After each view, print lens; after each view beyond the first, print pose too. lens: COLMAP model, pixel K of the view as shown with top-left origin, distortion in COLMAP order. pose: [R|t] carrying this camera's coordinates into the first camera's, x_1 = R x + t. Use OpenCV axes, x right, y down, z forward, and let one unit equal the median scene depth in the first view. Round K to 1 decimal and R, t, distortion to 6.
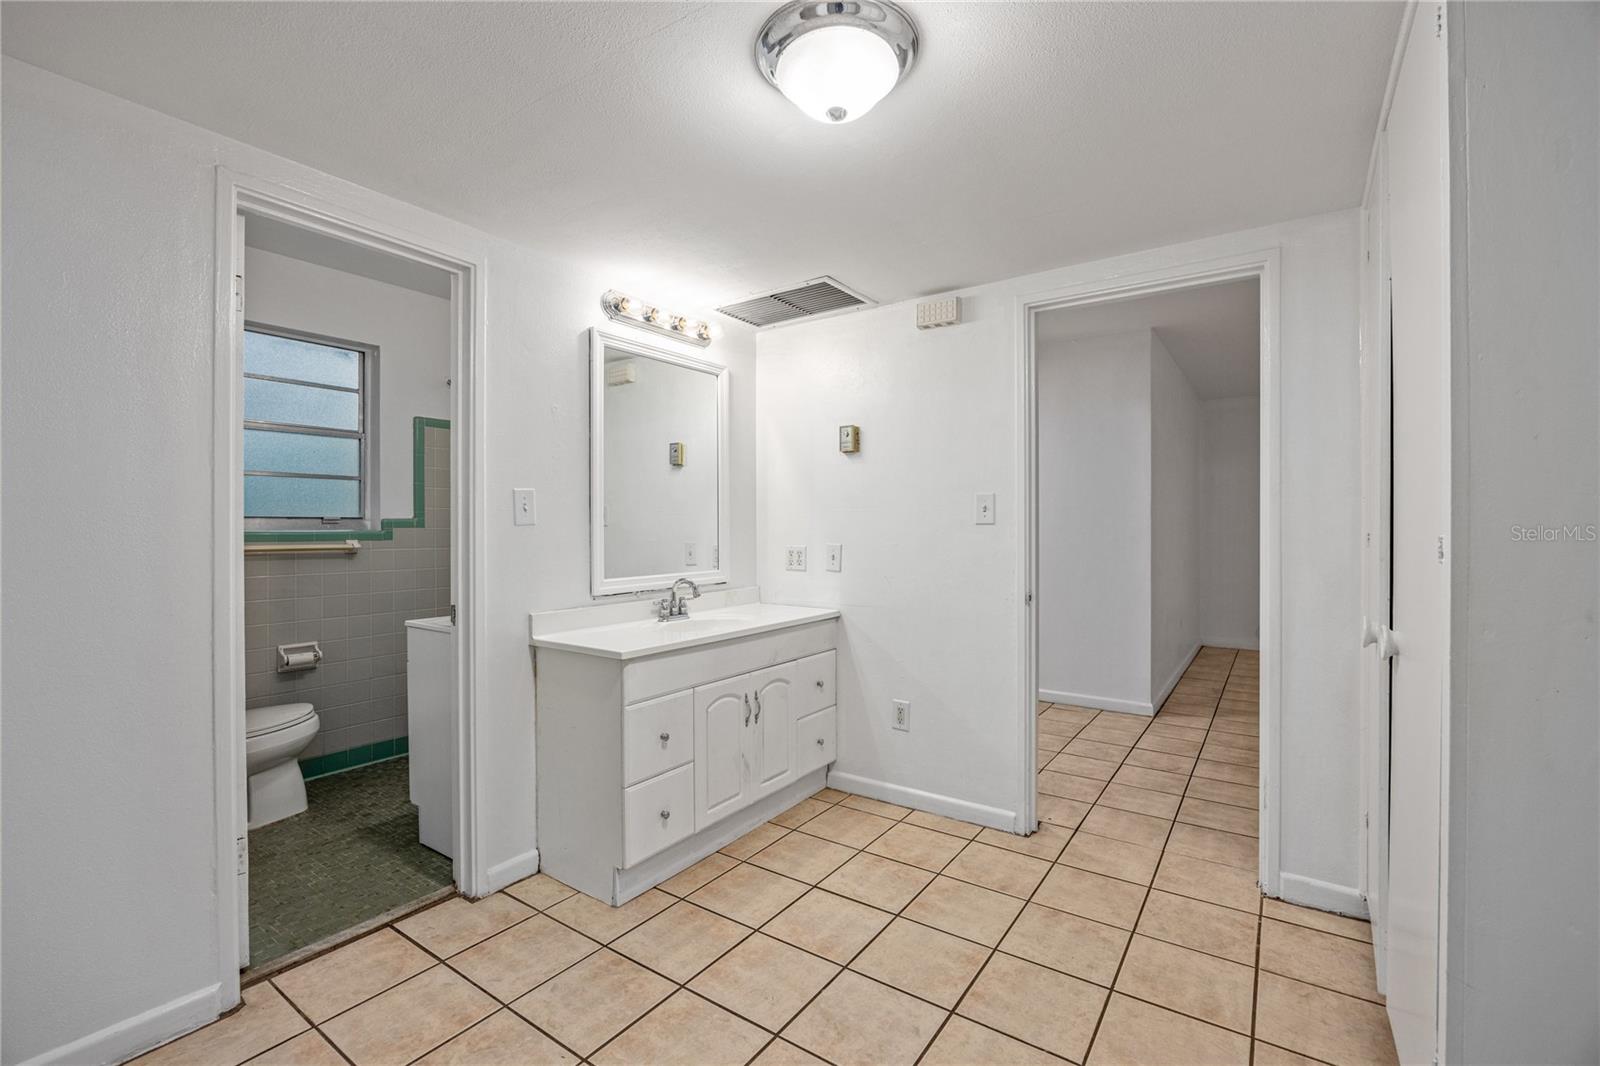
lens RADIAL K [[718.6, 0, 793.6], [0, 718.6, 532.0], [0, 0, 1]] dist [-0.002165, 0.000133]
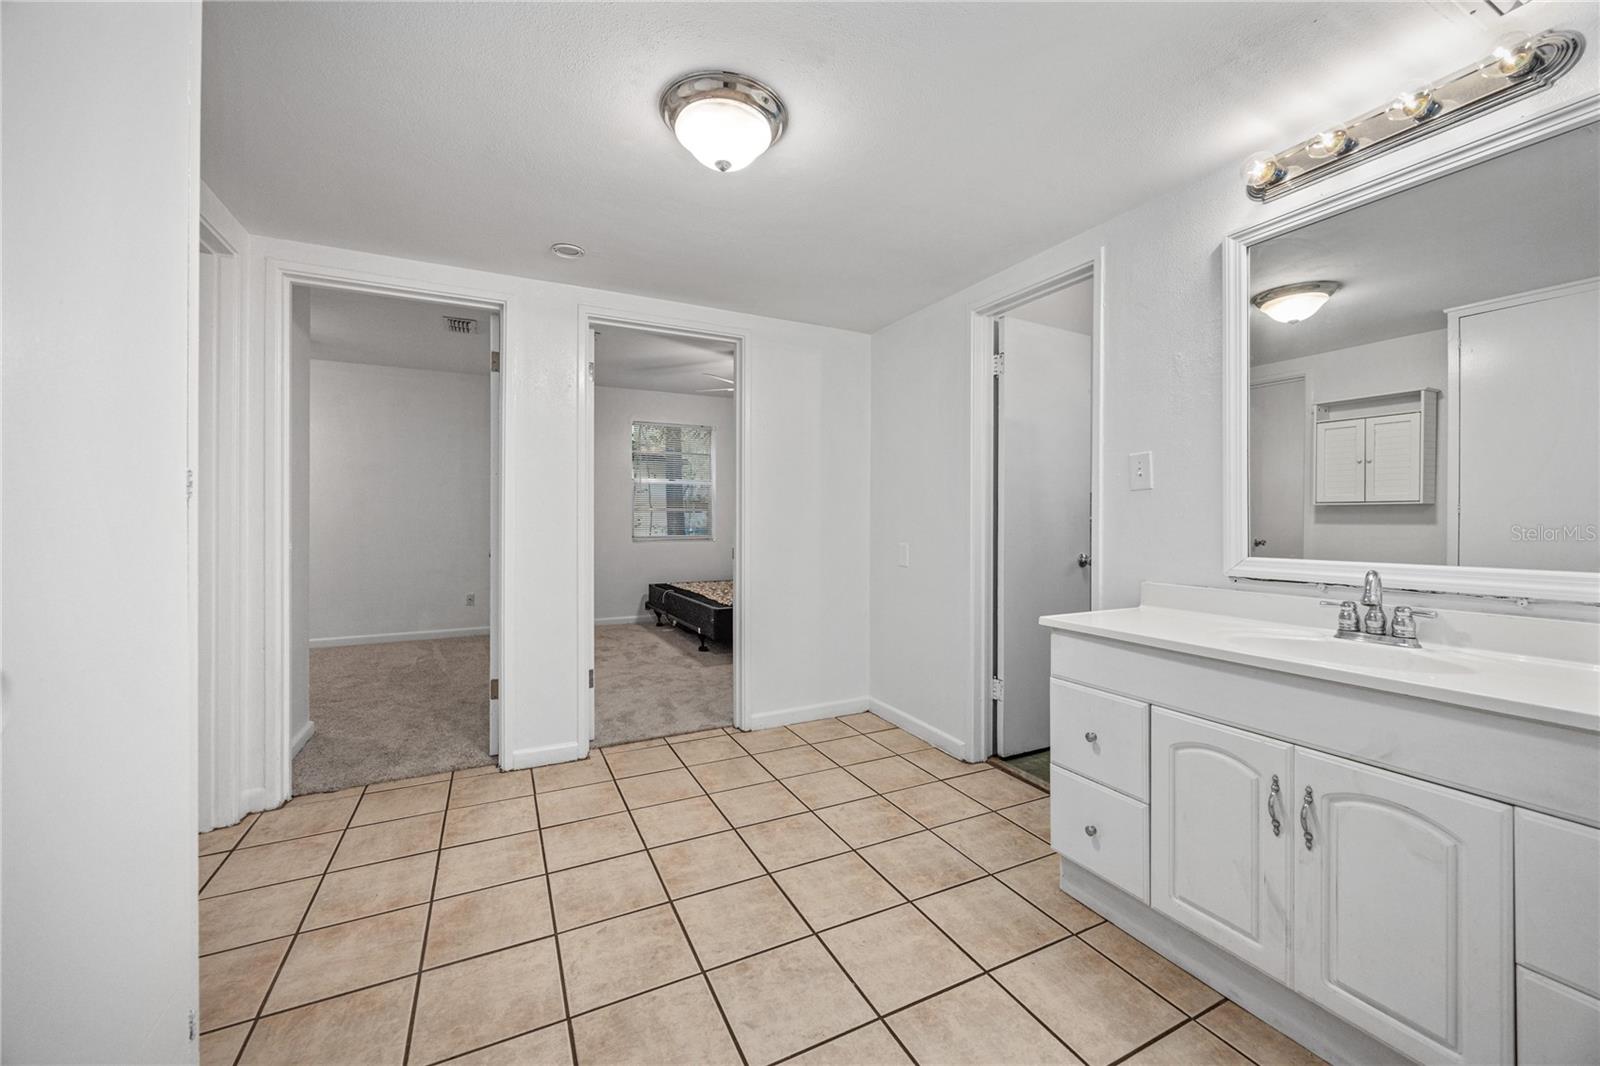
lens RADIAL K [[613.1, 0, 803.4], [0, 613.1, 517.5], [0, 0, 1]] dist [0.001401, -0.000002]
pose [[-0.478989, -0.006652, -0.877796, 0.680217], [-0.010171, 0.999946, -0.002027, 0.039754], [0.877762, 0.007957, -0.479031, 1.170582]]
